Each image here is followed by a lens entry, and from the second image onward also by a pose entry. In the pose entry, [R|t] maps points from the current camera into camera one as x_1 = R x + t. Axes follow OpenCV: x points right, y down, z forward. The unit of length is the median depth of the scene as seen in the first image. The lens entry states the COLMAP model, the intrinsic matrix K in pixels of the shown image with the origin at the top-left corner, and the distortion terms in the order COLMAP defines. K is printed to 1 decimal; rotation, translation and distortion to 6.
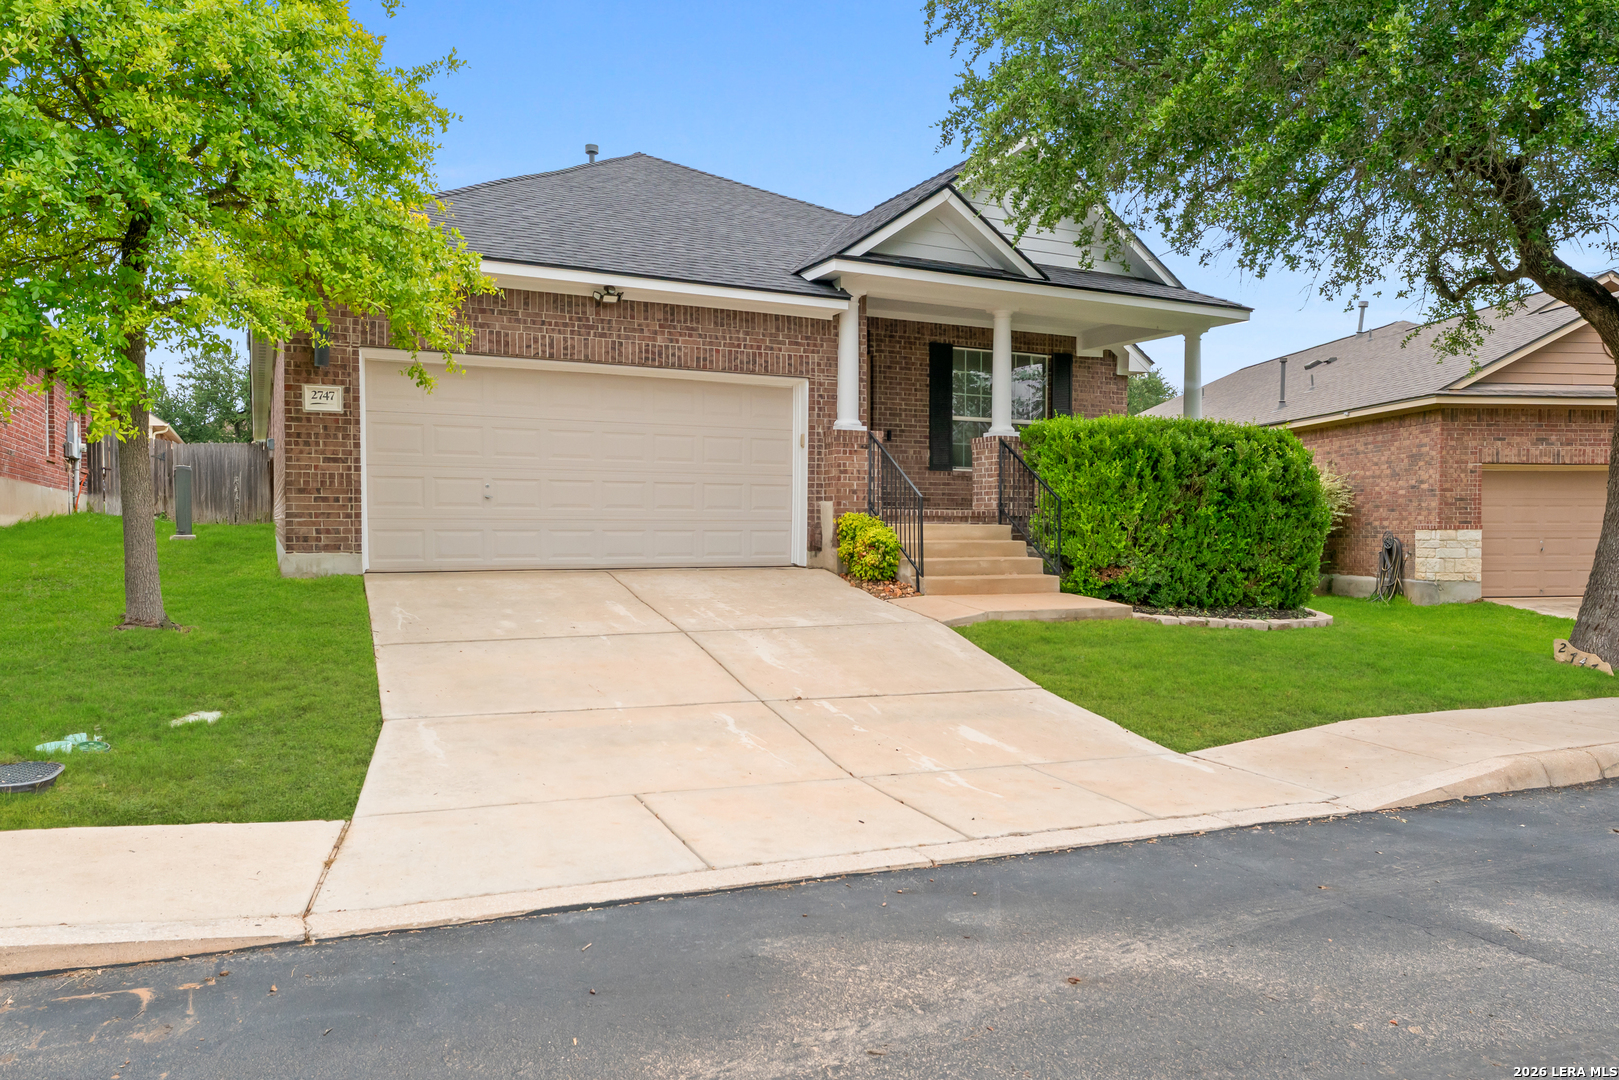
lens RADIAL K [[1127.7, 0, 792.7], [0, 1127.7, 544.6], [0, 0, 1]] dist [-0.001434, -0.000997]
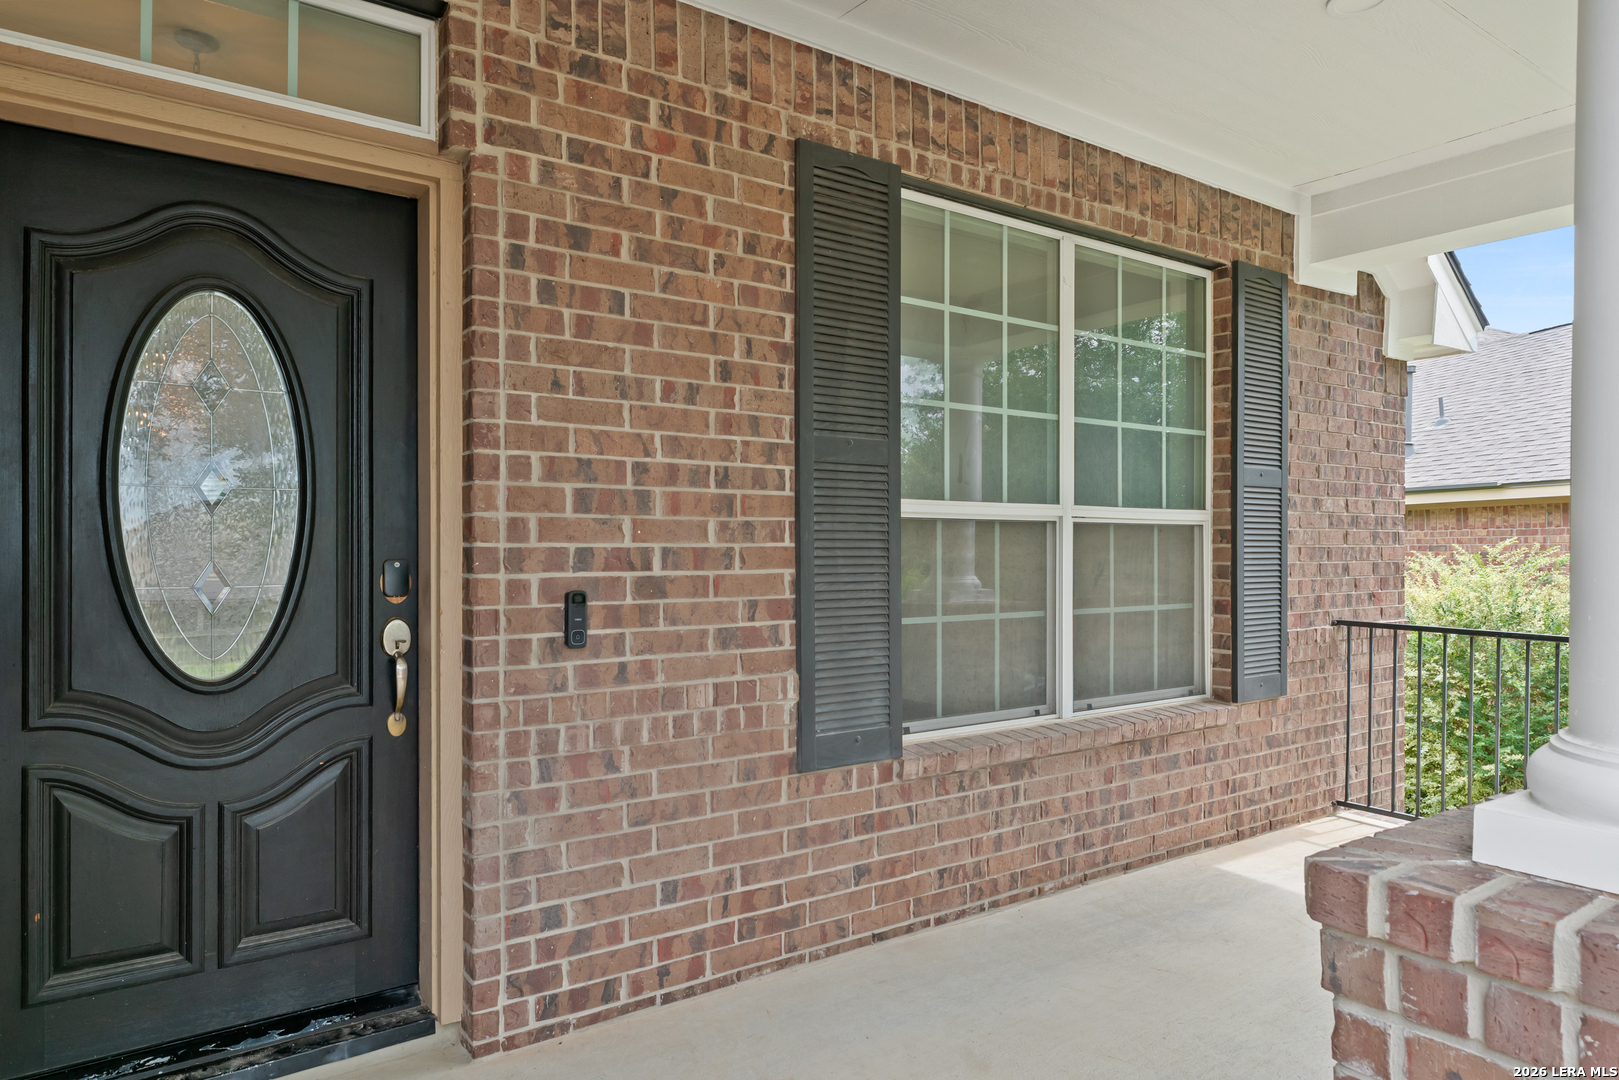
lens RADIAL K [[1006.4, 0, 808.5], [0, 1006.4, 552.1], [0, 0, 1]] dist [-0.003206, 0.001248]
pose [[0.987172, -0.001140, 0.159654, 0.119137], [0.002087, 0.999981, -0.005764, -0.130763], [-0.159644, 0.006023, 0.987156, 1.030531]]
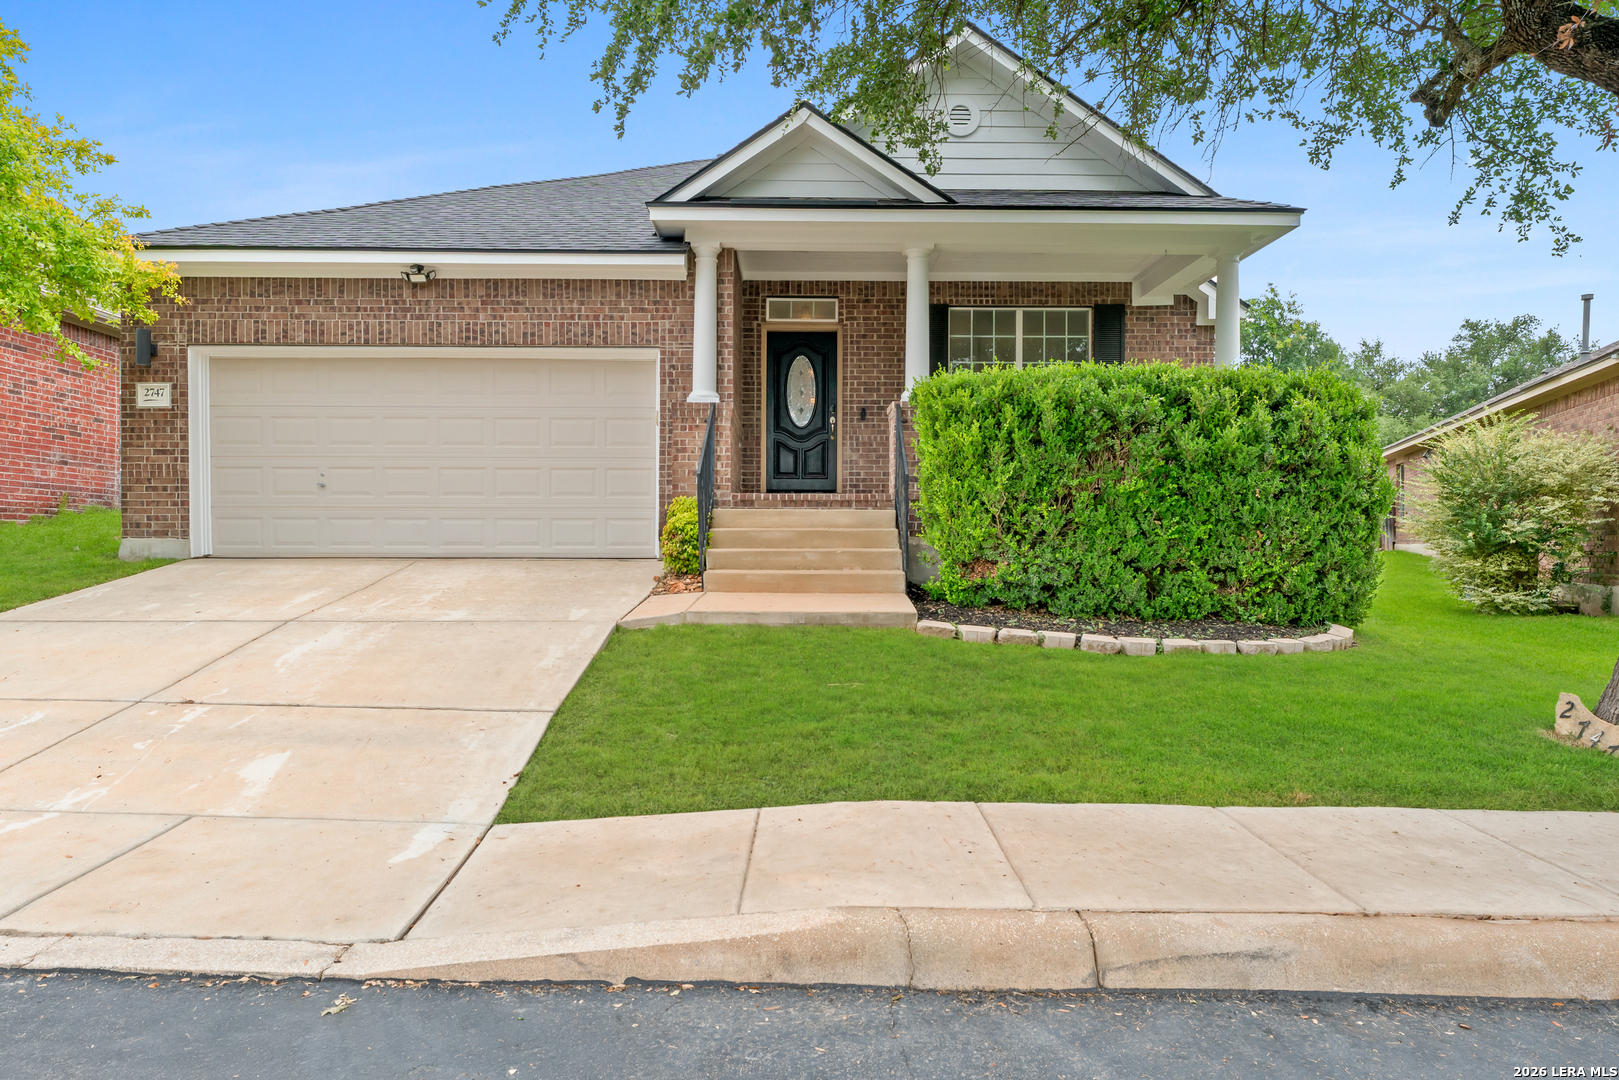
lens RADIAL K [[1006.4, 0, 813.4], [0, 1006.4, 551.6], [0, 0, 1]] dist [-0.003206, 0.001248]
pose [[0.901755, 0.004749, -0.432221, 0.480148], [-0.006345, 0.999977, -0.002252, 0.015429], [0.432200, 0.004773, 0.901765, 0.341275]]
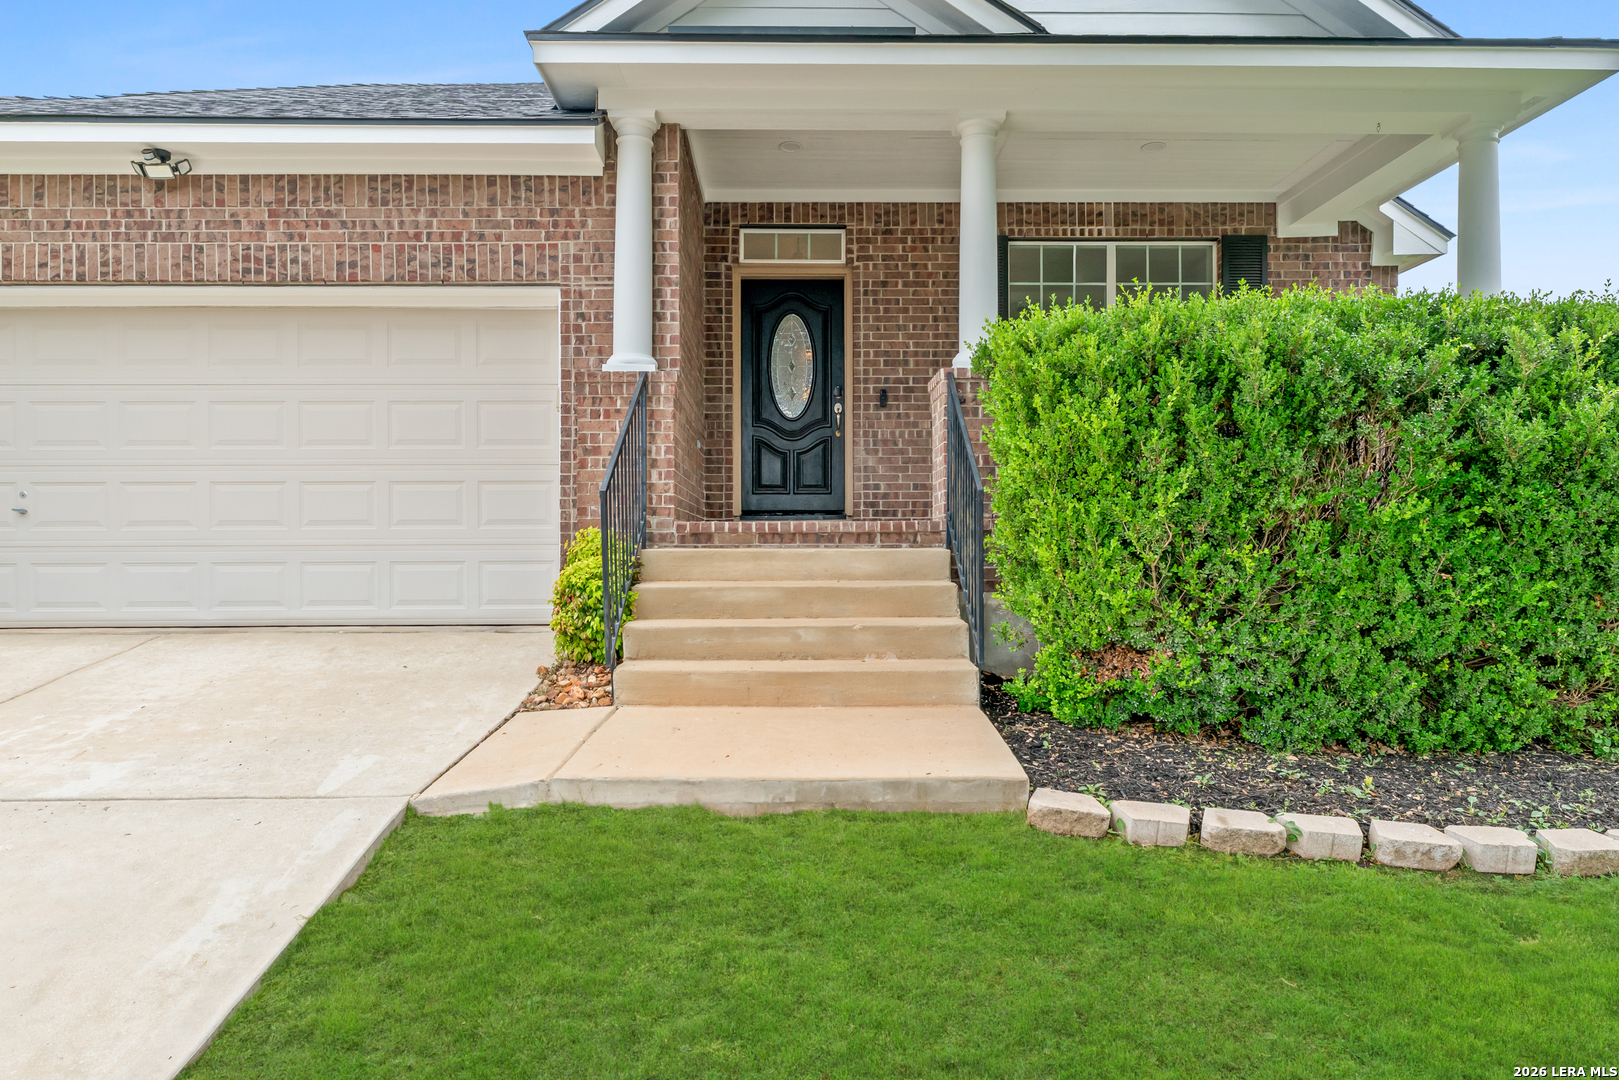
lens RADIAL K [[1006.4, 0, 817.7], [0, 1006.4, 550.8], [0, 0, 1]] dist [-0.003206, 0.001248]
pose [[0.905107, -0.005150, -0.425153, 0.344300], [0.000261, 0.999933, -0.011556, -0.012446], [0.425184, 0.010348, 0.905048, 0.622590]]
